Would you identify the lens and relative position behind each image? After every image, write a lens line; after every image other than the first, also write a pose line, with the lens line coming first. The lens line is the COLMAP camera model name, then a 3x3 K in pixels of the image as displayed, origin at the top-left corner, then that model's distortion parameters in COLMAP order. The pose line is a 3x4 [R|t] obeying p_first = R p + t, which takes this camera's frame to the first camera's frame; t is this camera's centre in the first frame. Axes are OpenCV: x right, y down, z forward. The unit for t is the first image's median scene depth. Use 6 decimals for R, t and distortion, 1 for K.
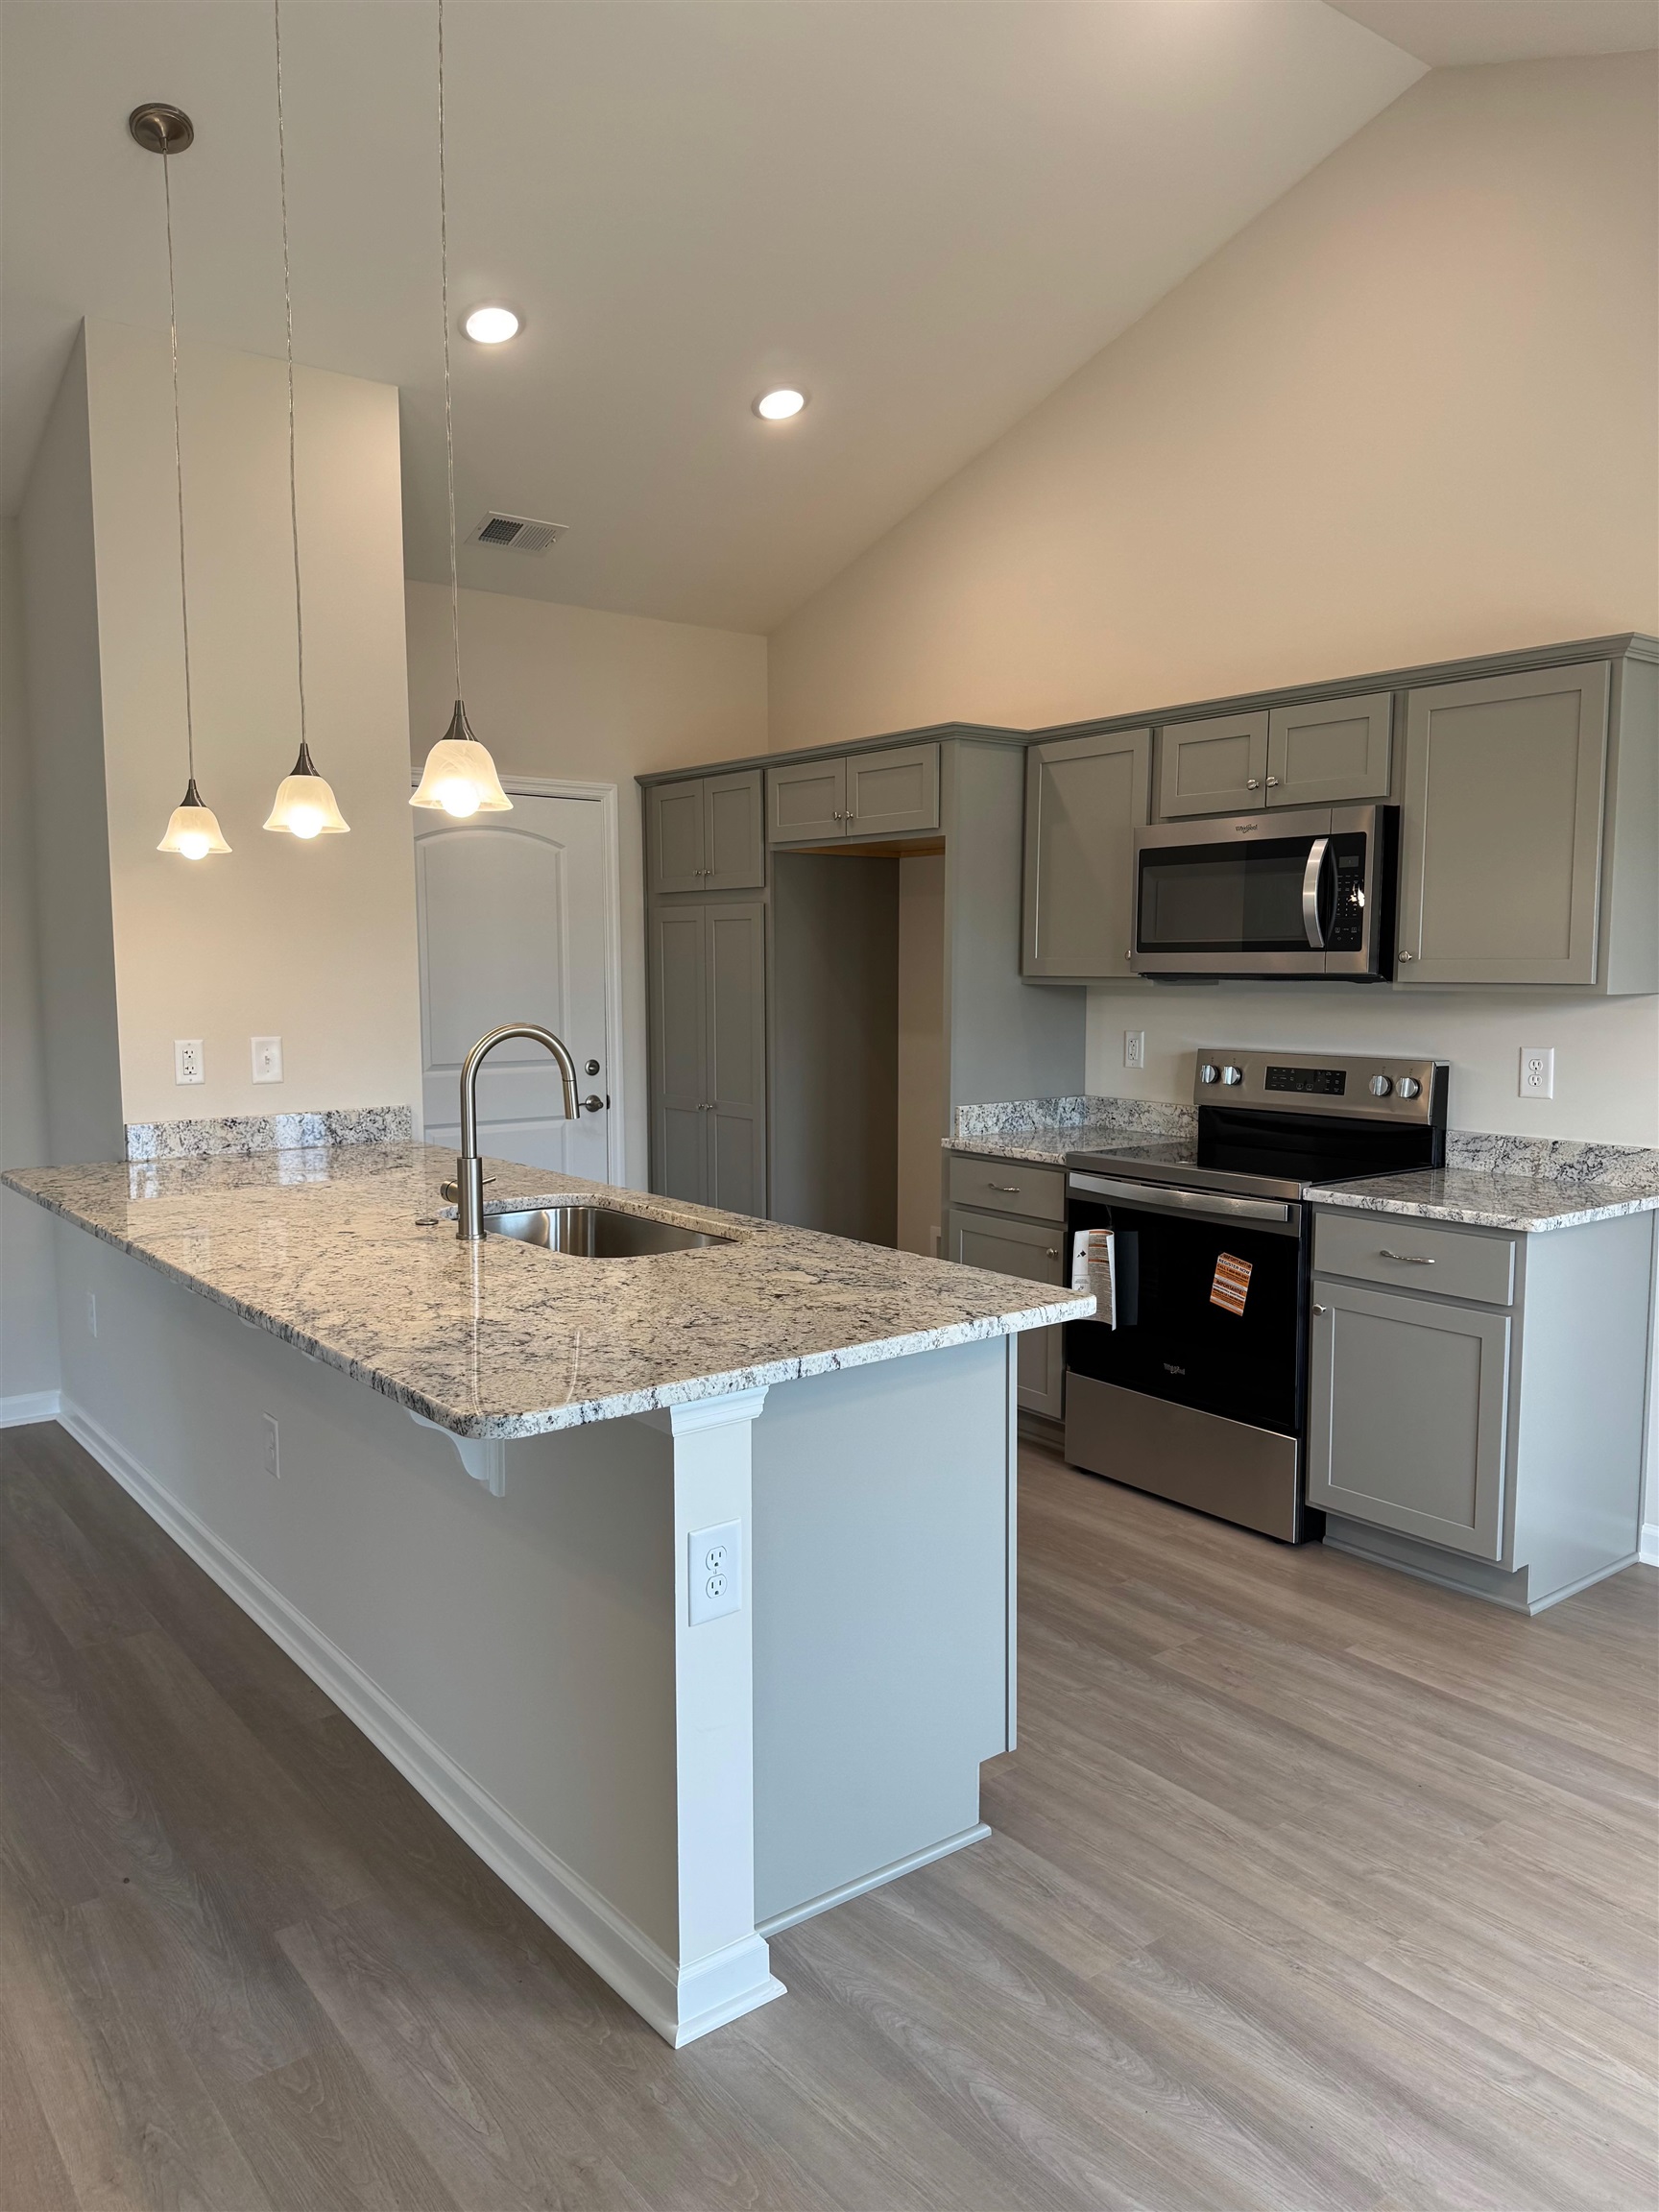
lens RADIAL K [[1550.1, 0, 824.4], [0, 1550.1, 1103.8], [0, 0, 1]] dist [0.018446, -0.029240]
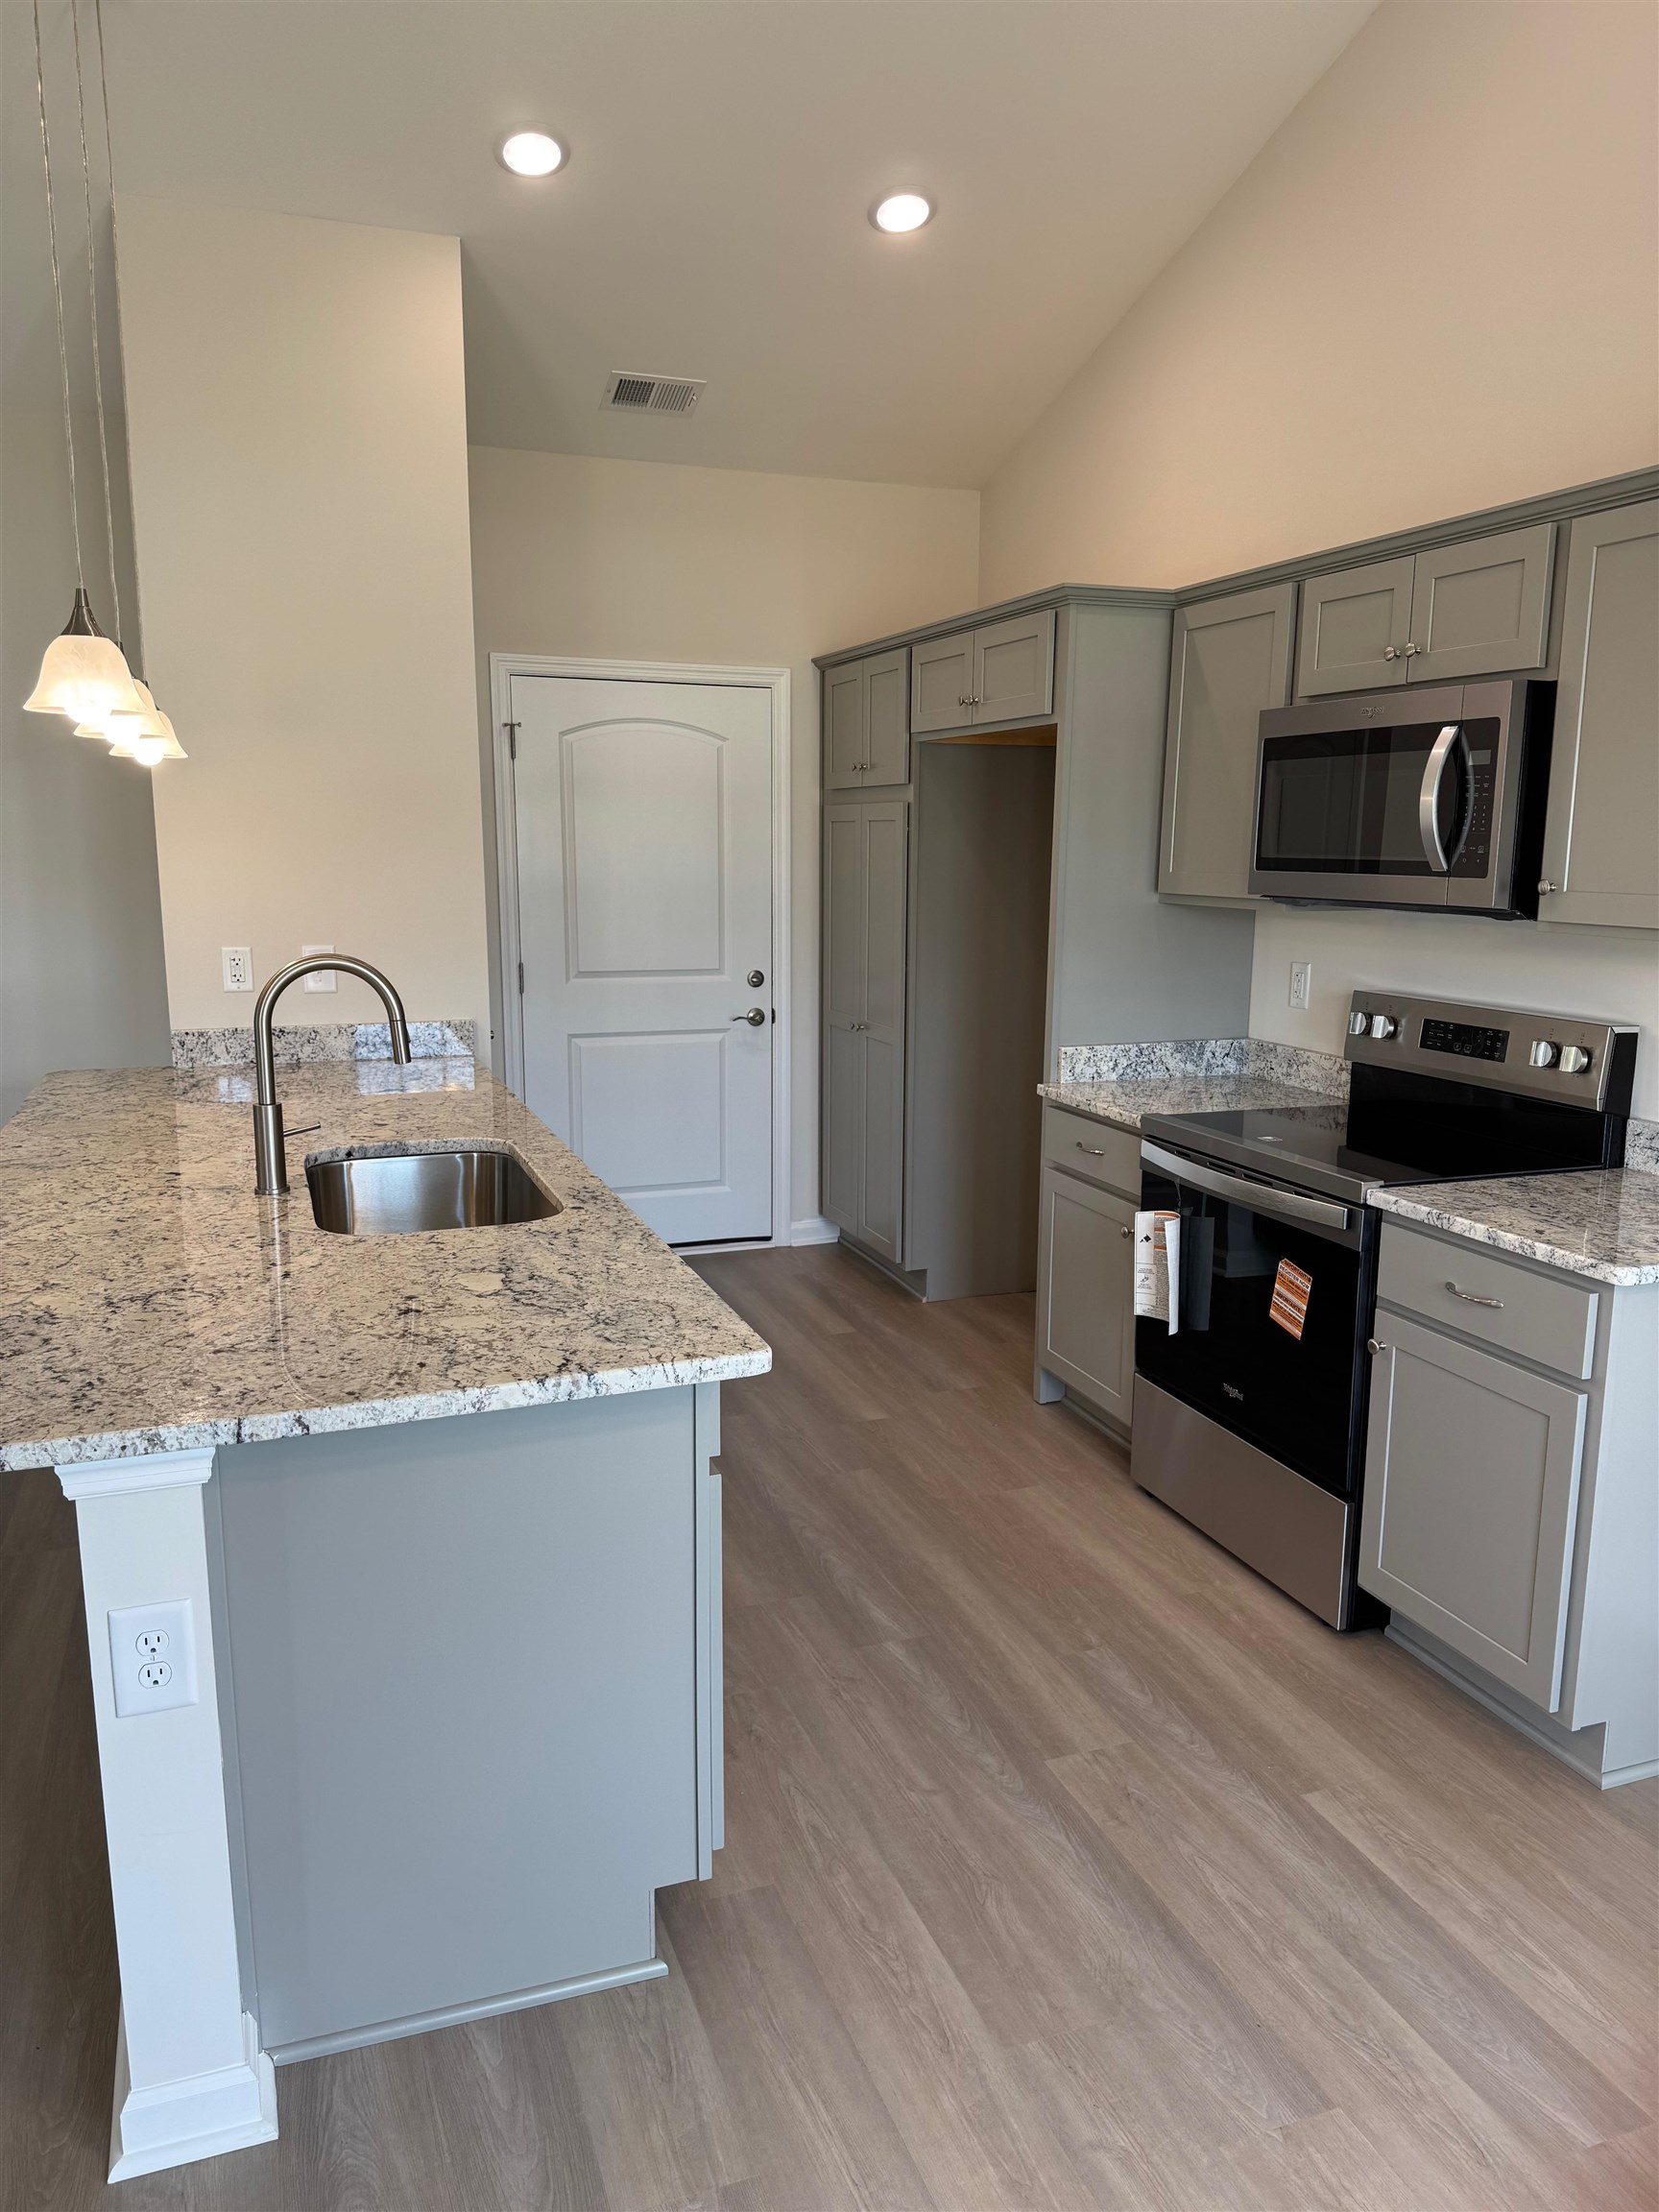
lens RADIAL K [[1550.1, 0, 835.1], [0, 1550.1, 1109.5], [0, 0, 1]] dist [0.018446, -0.029240]
pose [[0.953436, 0.060147, -0.295537, 0.276954], [-0.036254, 0.995663, 0.085675, -0.040735], [0.299408, -0.070972, 0.951482, 0.187276]]
